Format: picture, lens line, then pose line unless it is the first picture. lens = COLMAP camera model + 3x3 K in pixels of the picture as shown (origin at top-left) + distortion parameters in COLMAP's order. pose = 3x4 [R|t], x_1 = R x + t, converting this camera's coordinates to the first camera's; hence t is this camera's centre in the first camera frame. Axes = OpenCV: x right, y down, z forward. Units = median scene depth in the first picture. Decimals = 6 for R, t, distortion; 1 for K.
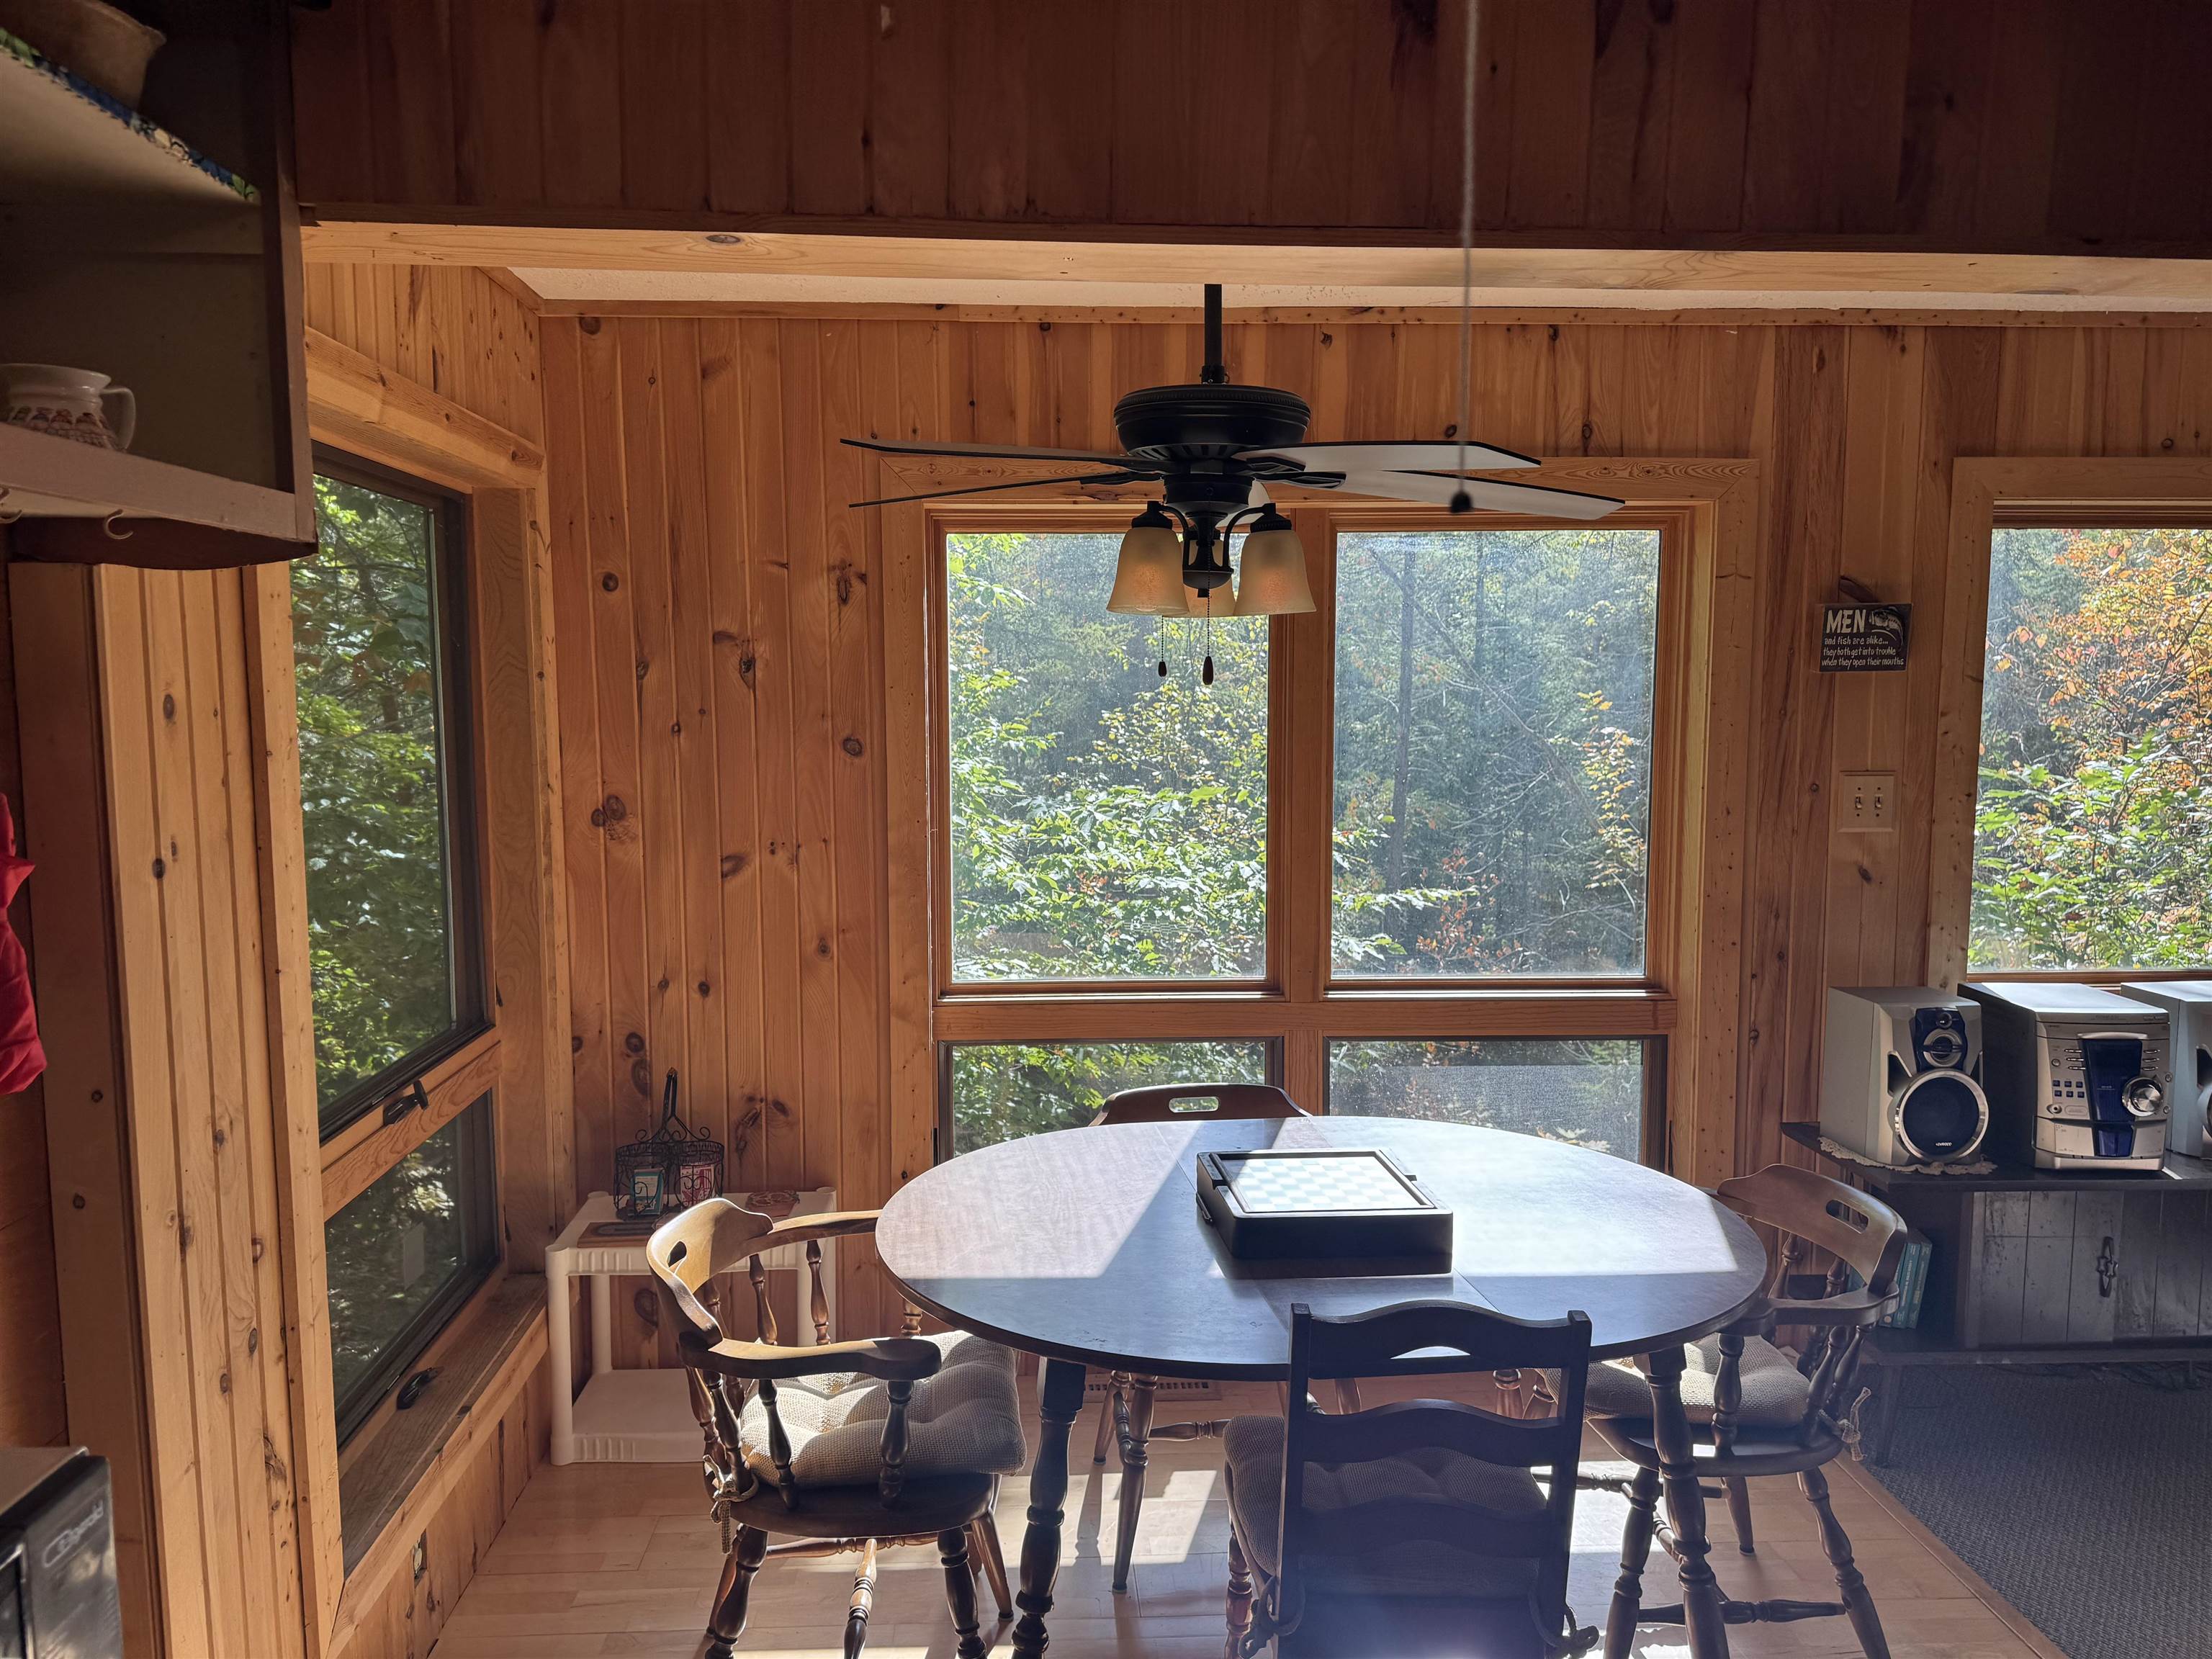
lens RADIAL K [[1604.4, 0, 1075.6], [0, 1604.4, 868.3], [0, 0, 1]] dist [0.134133, -0.197737]
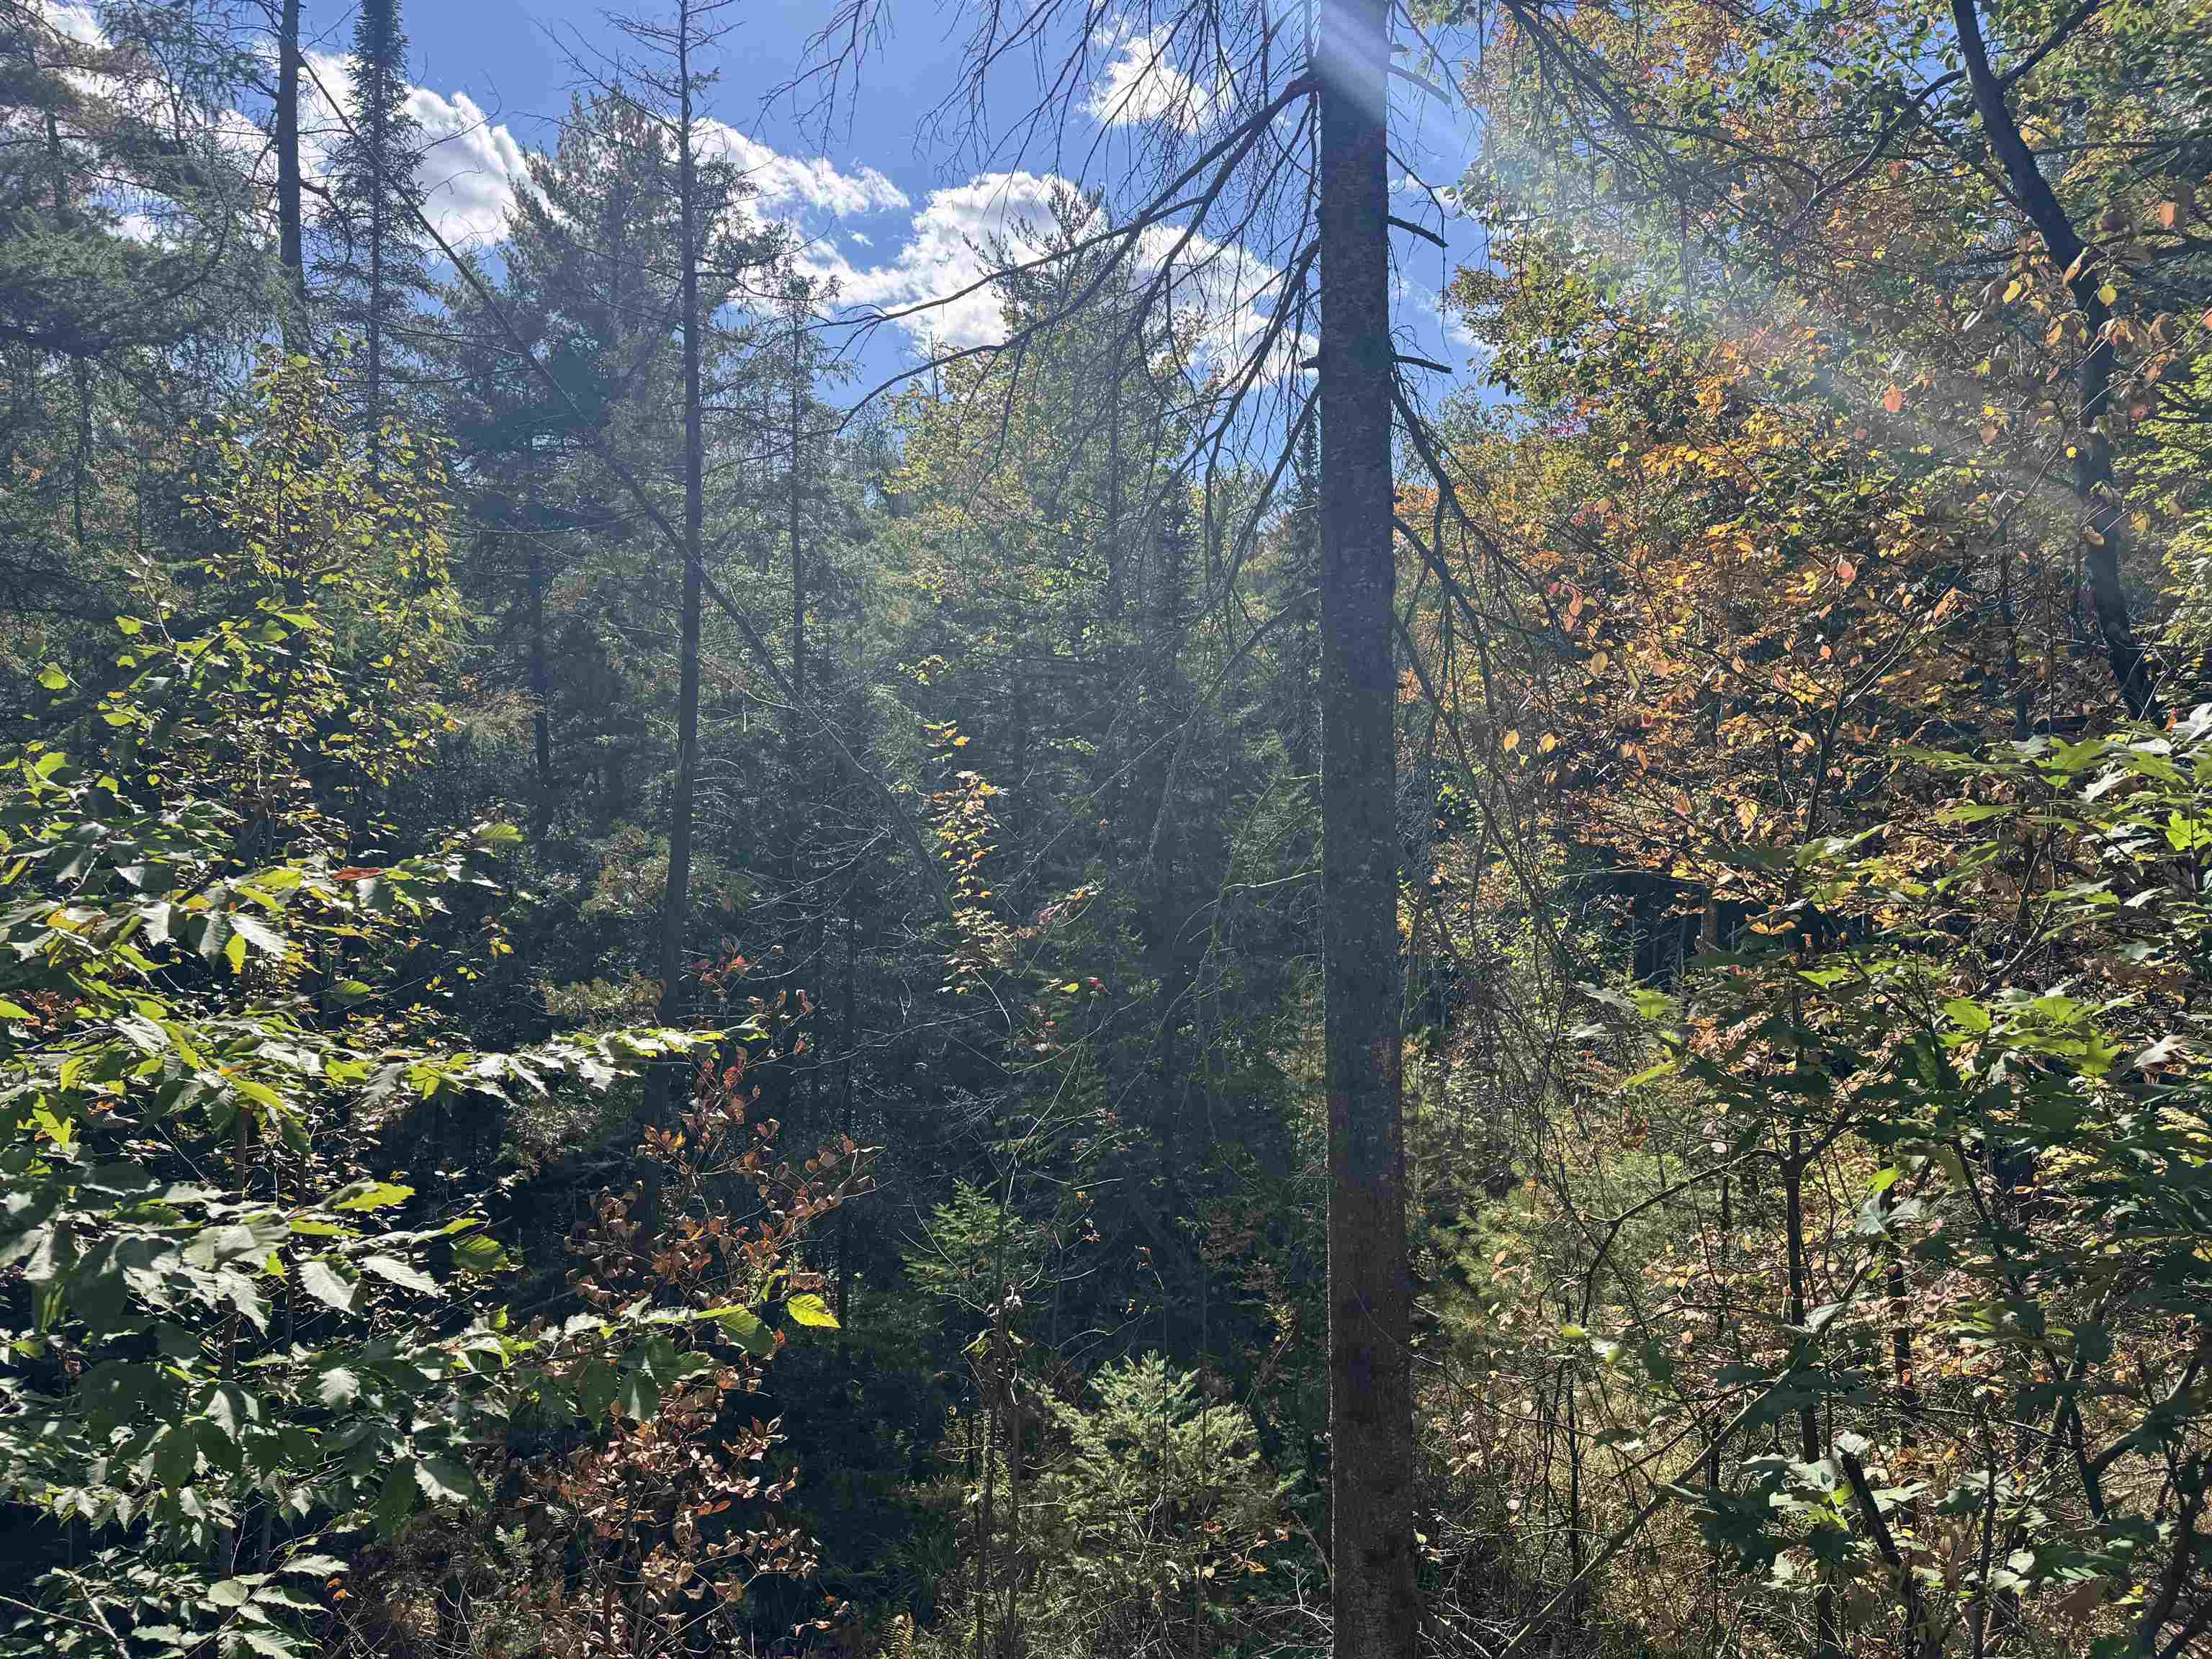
lens RADIAL K [[1604.4, 0, 1075.6], [0, 1604.4, 868.3], [0, 0, 1]] dist [0.134133, -0.197737]
pose [[0.916850, 0.007686, 0.399159, 0.409679], [0.016489, 0.998233, -0.057095, -0.004042], [-0.398892, 0.058929, 0.915102, 1.545793]]
